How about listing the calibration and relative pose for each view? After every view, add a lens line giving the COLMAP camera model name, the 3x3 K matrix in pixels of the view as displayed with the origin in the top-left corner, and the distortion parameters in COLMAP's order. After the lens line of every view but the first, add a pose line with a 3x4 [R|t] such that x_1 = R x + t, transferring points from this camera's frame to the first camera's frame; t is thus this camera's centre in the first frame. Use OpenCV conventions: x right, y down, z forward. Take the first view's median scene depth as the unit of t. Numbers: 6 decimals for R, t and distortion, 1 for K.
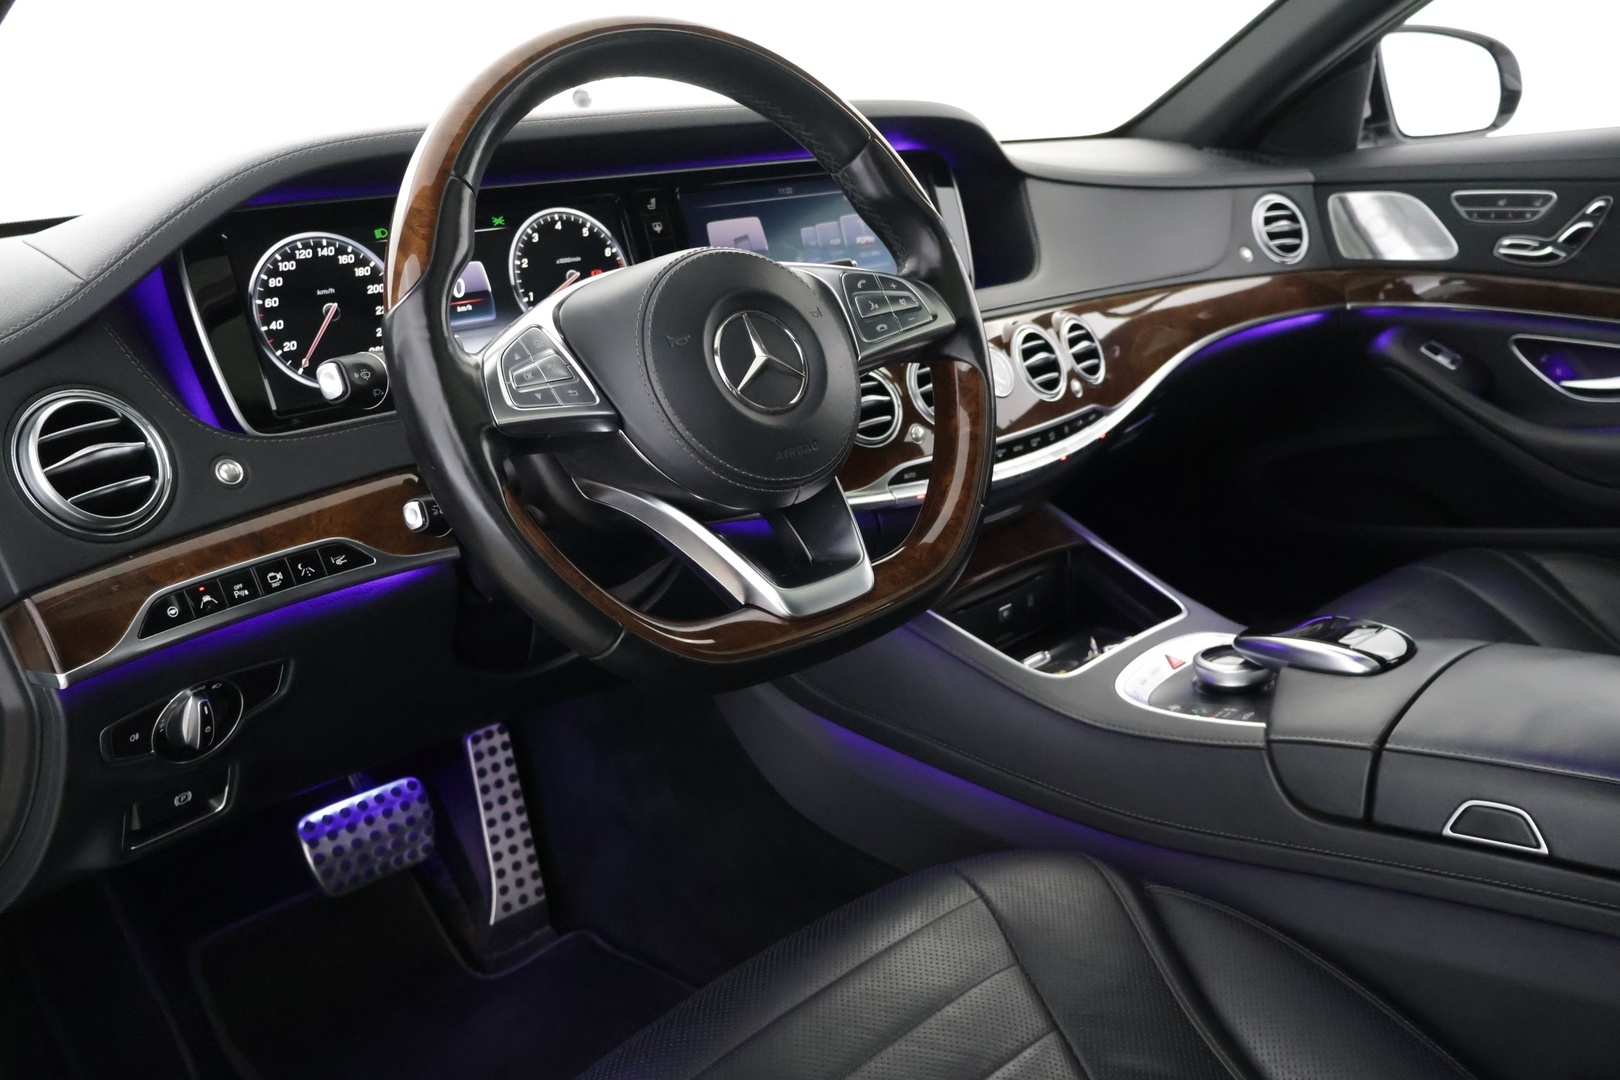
lens RADIAL K [[1350.1, 0, 804.8], [0, 1350.1, 537.7], [0, 0, 1]] dist [-0.000348, -0.011588]
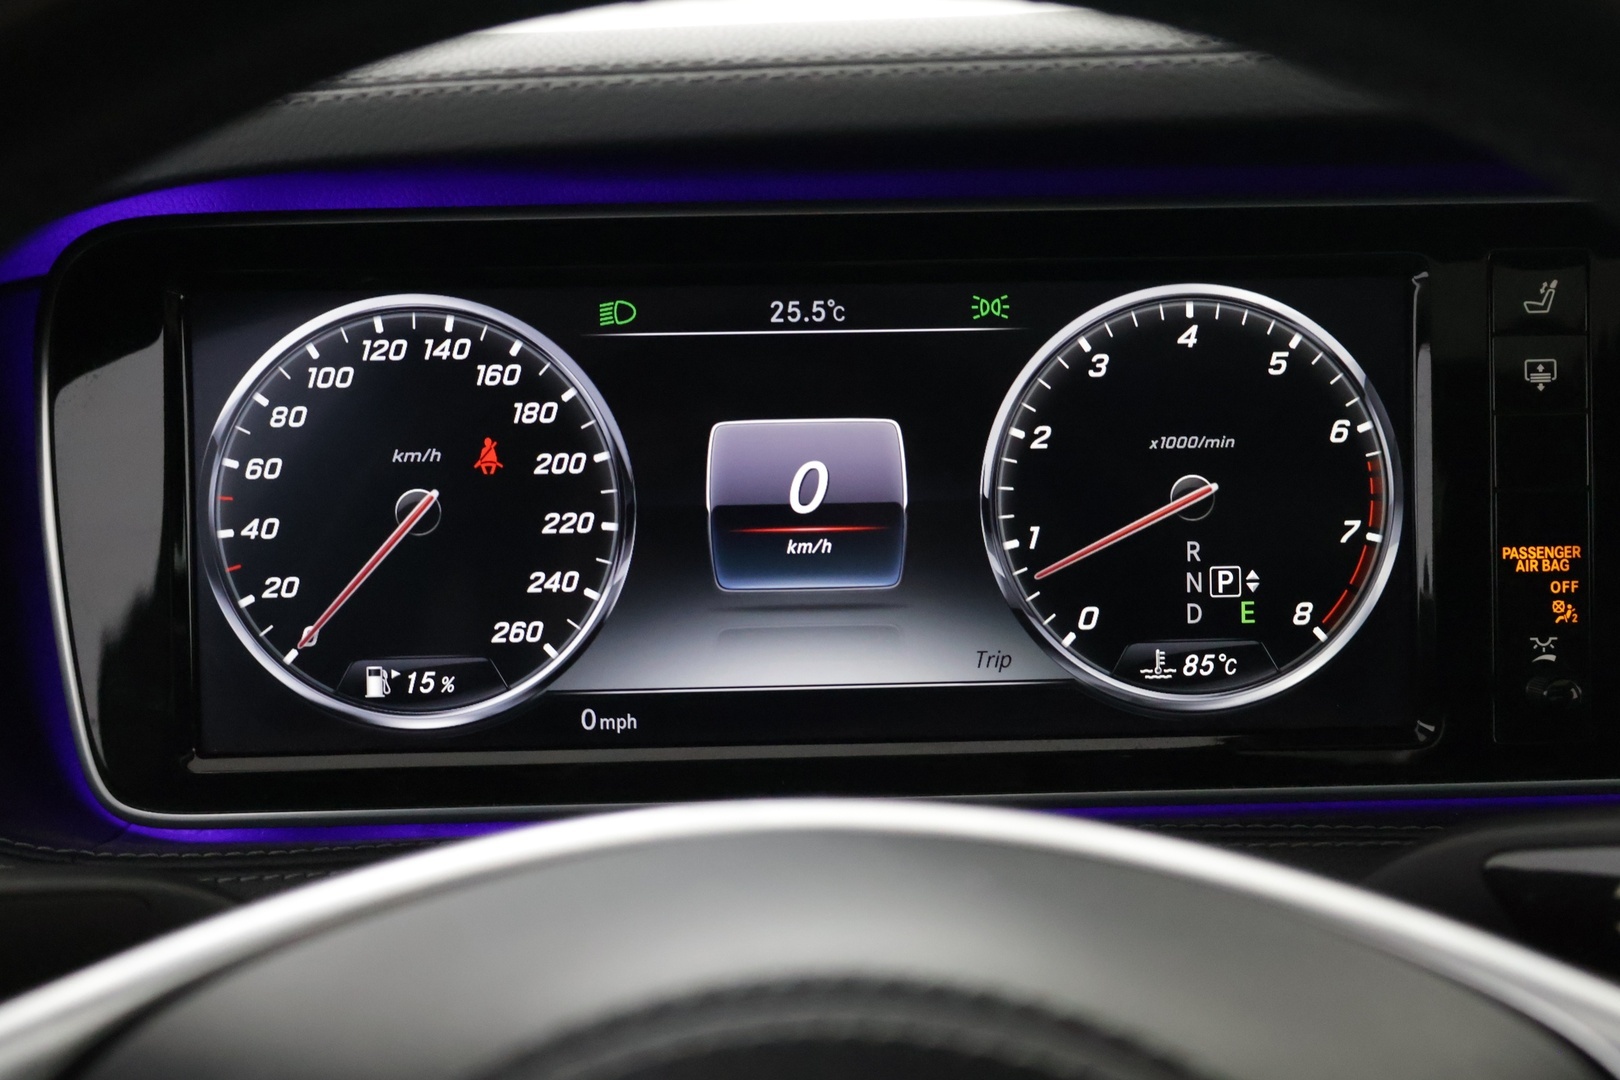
lens RADIAL K [[2032.0, 0, 807.9], [0, 2032.0, 549.4], [0, 0, 1]] dist [0.003237, 0.000000]
pose [[0.749019, 0.245468, -0.615399, 0.072417], [-0.227613, 0.967639, 0.108934, -0.226360], [0.622224, 0.058479, 0.780652, 0.587146]]
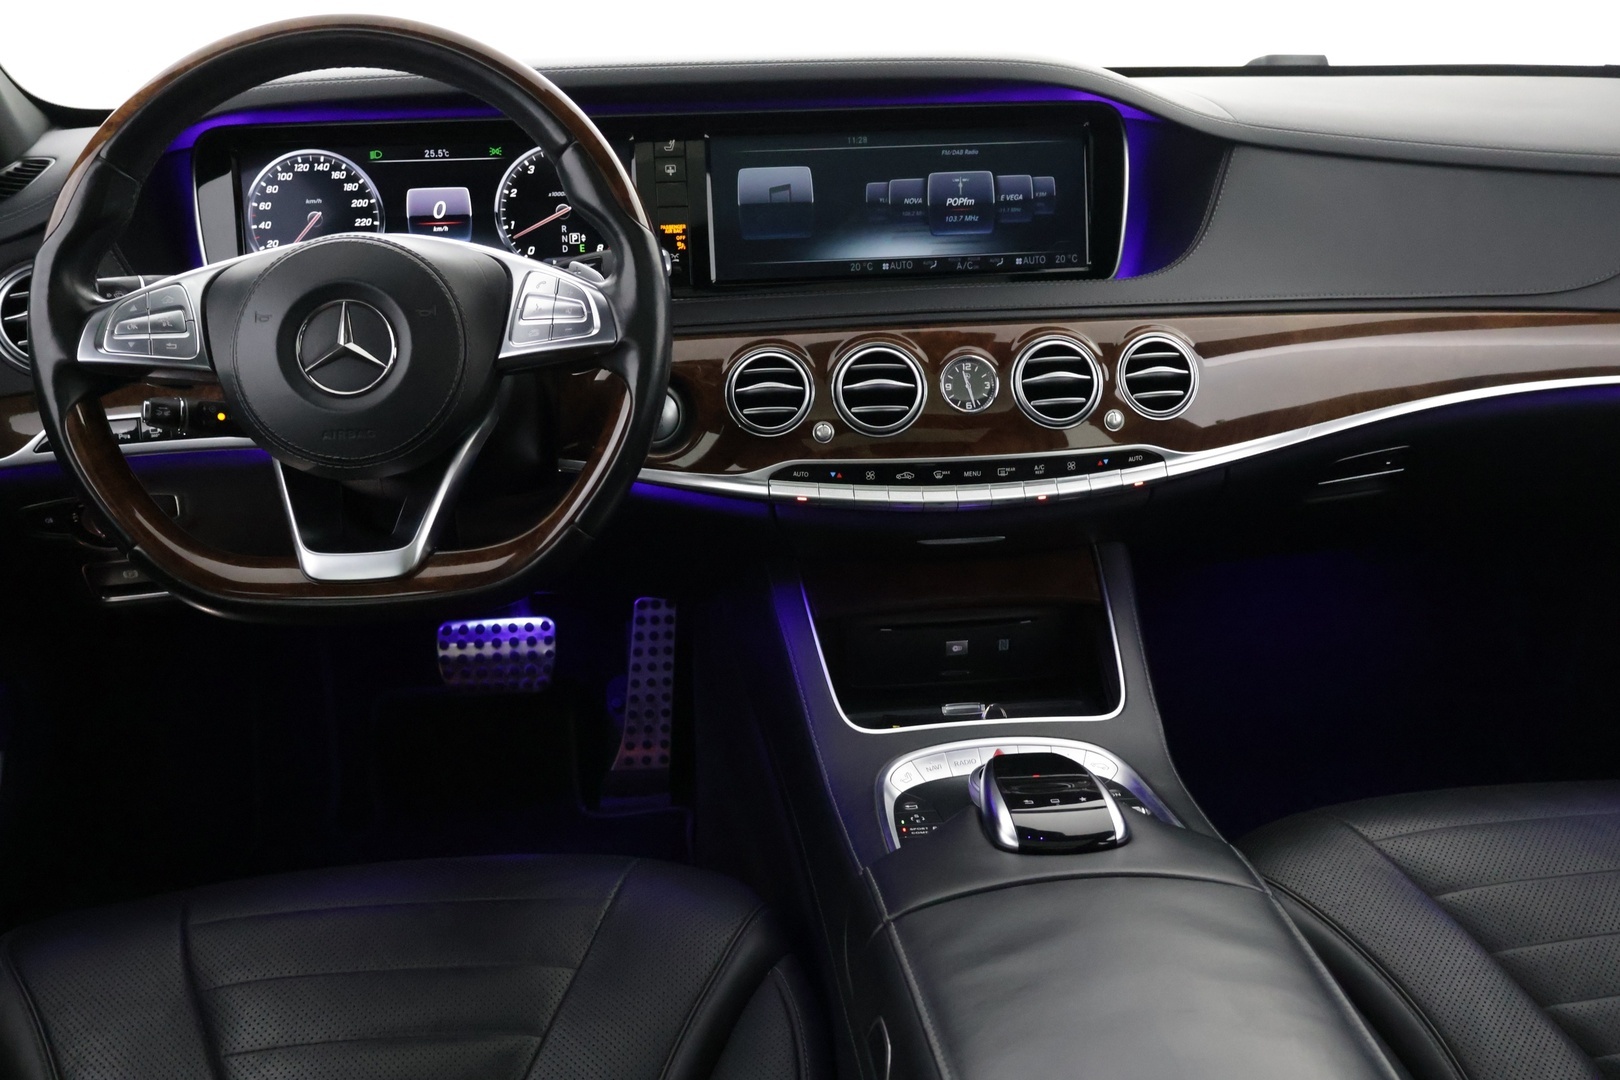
lens RADIAL K [[1508.9, 0, 818.5], [0, 1508.9, 535.8], [0, 0, 1]] dist [0.007733, 0.000000]
pose [[0.774479, 0.277775, -0.568351, 0.766794], [-0.210126, 0.960386, 0.183044, -0.219956], [0.596681, -0.022339, 0.802167, 0.180603]]
